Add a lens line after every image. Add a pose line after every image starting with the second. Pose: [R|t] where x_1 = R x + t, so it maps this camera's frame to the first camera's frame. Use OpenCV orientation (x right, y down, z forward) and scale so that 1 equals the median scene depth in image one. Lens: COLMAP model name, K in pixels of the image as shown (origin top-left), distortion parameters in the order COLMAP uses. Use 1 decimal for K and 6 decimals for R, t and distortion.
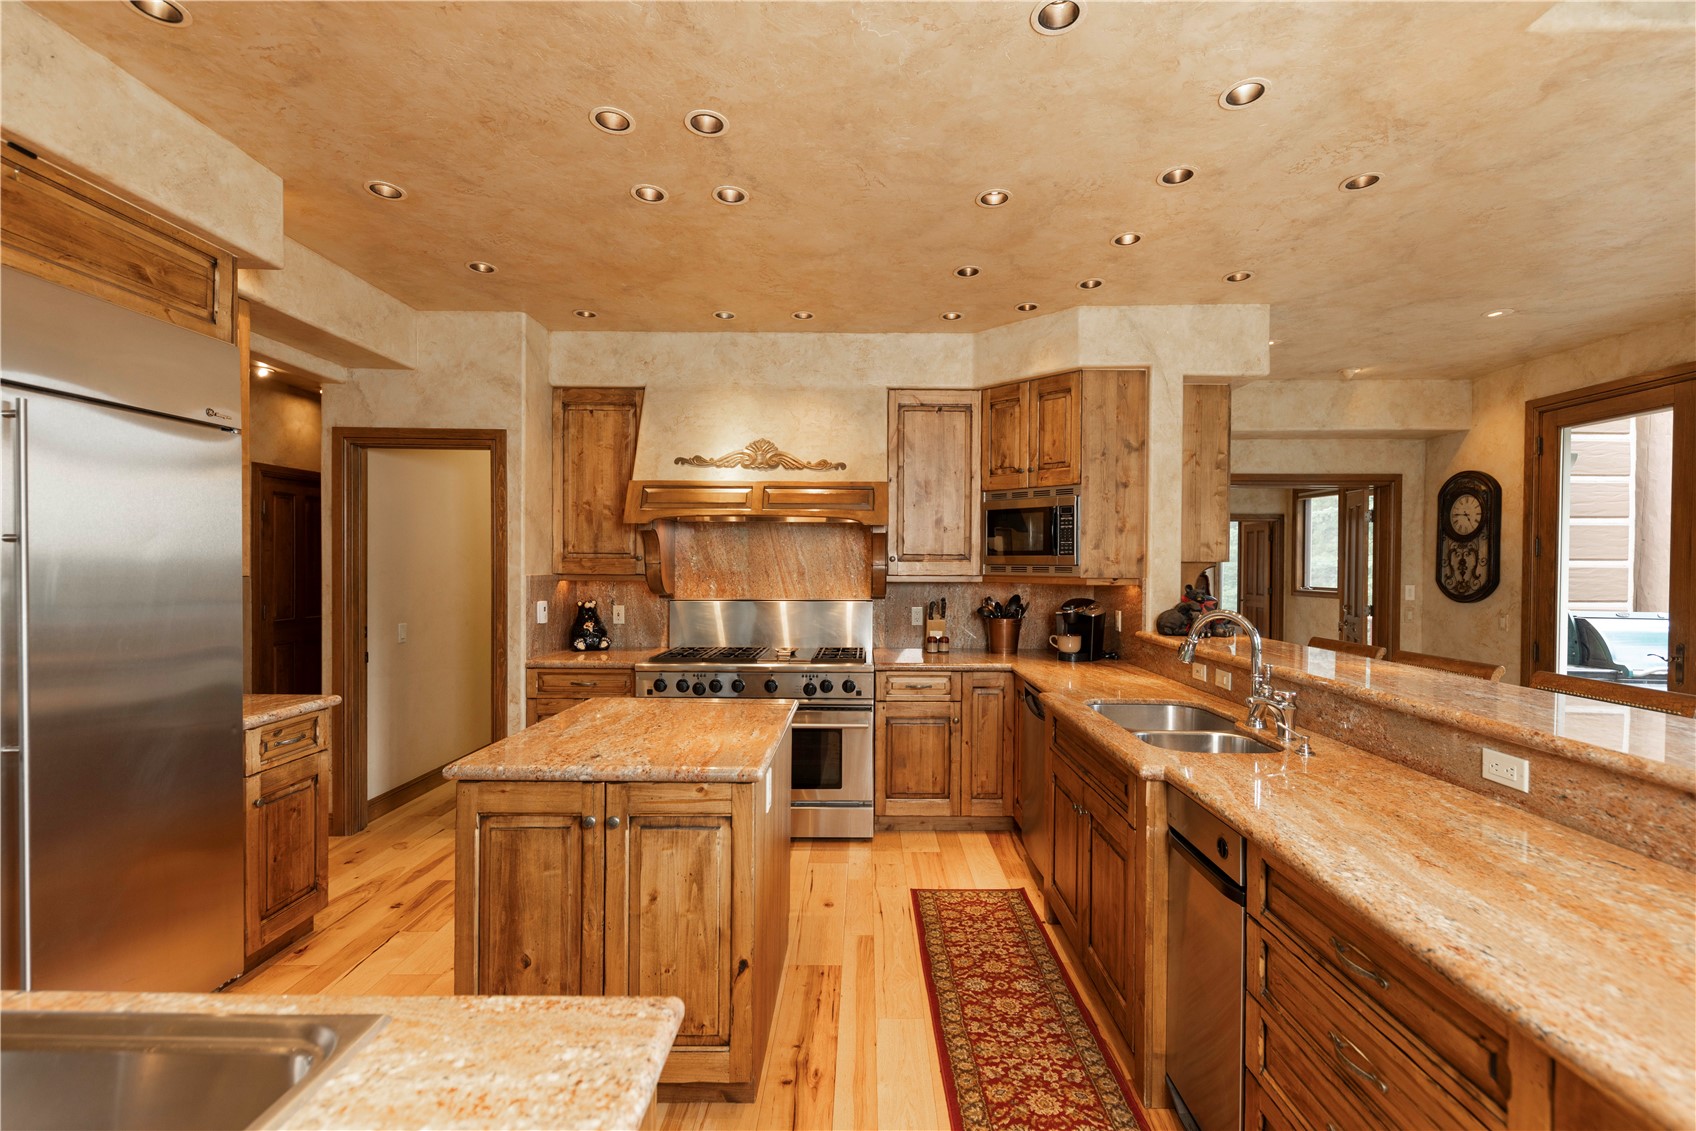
lens RADIAL K [[749.7, 0, 849.1], [0, 749.7, 570.9], [0, 0, 1]] dist [0.017765, -0.012259]
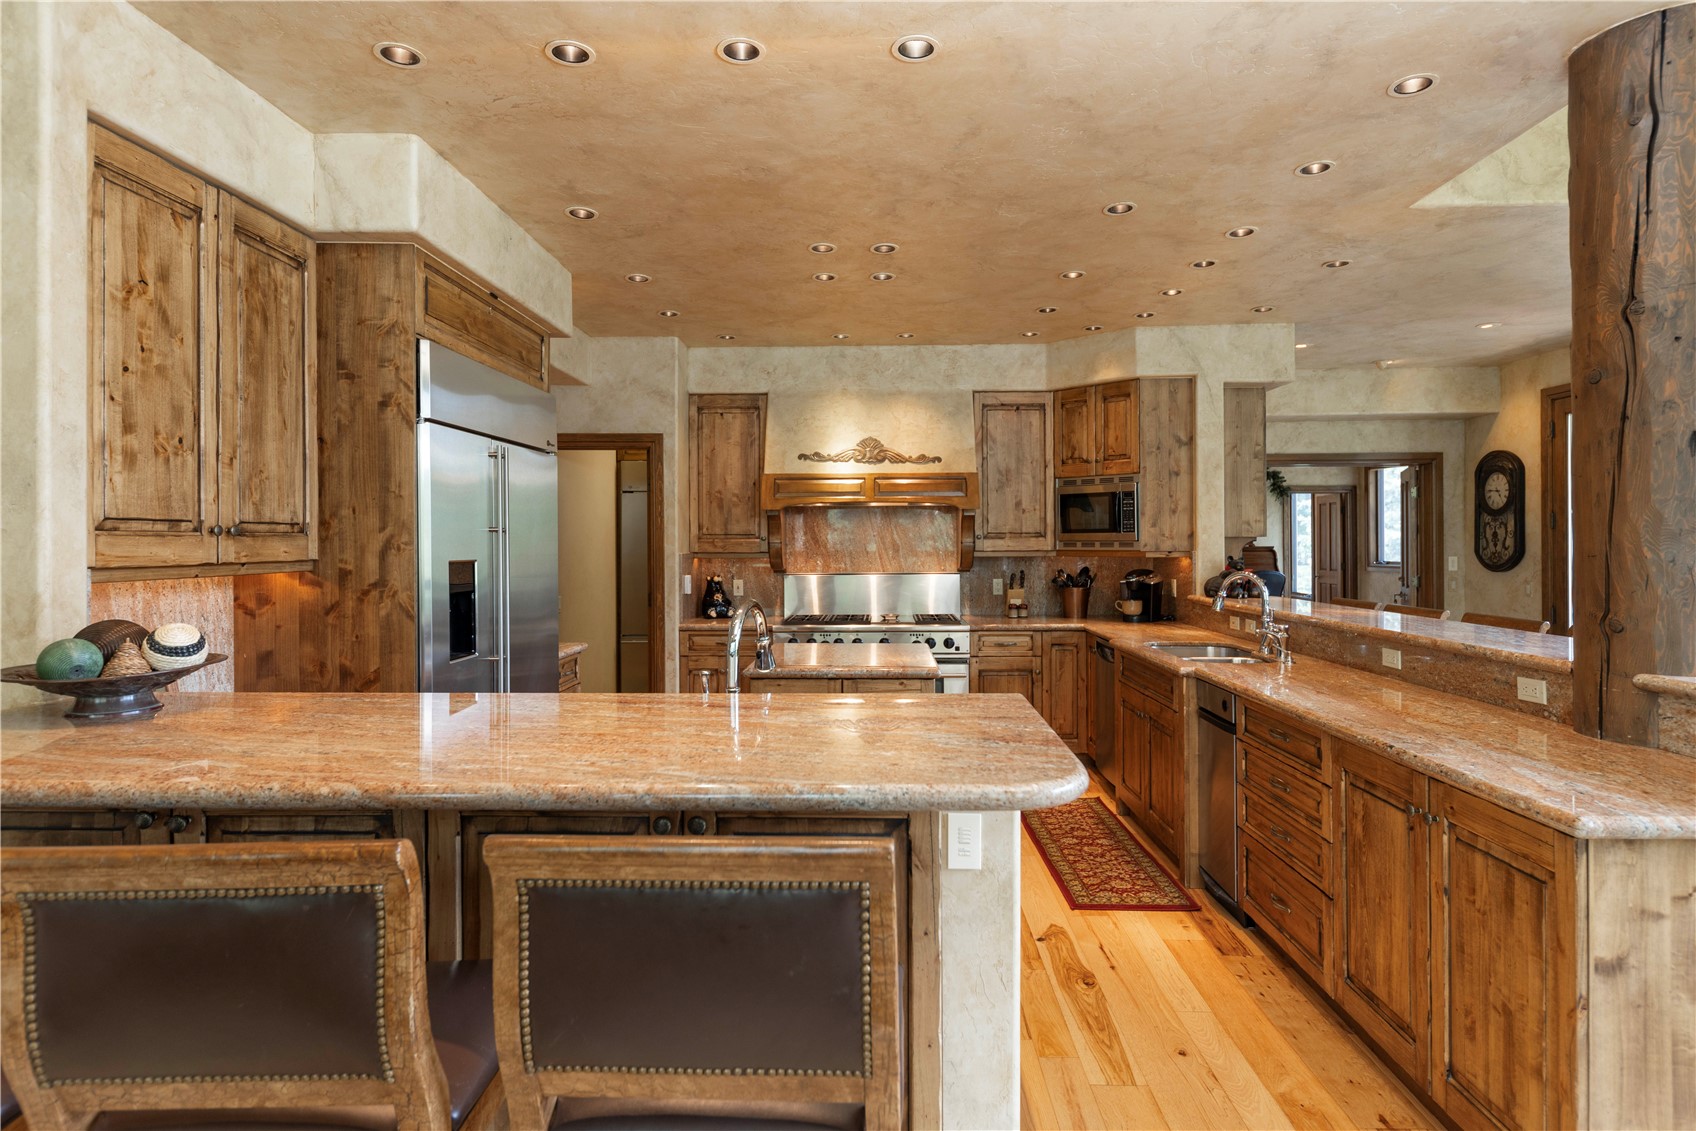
lens RADIAL K [[911.6, 0, 853.7], [0, 911.6, 534.0], [0, 0, 1]] dist [0.015178, -0.000757]
pose [[0.999909, -0.010024, -0.009011, -0.130741], [0.009856, 0.999782, -0.018425, 0.003931], [0.009194, 0.018334, 0.999790, -0.441779]]
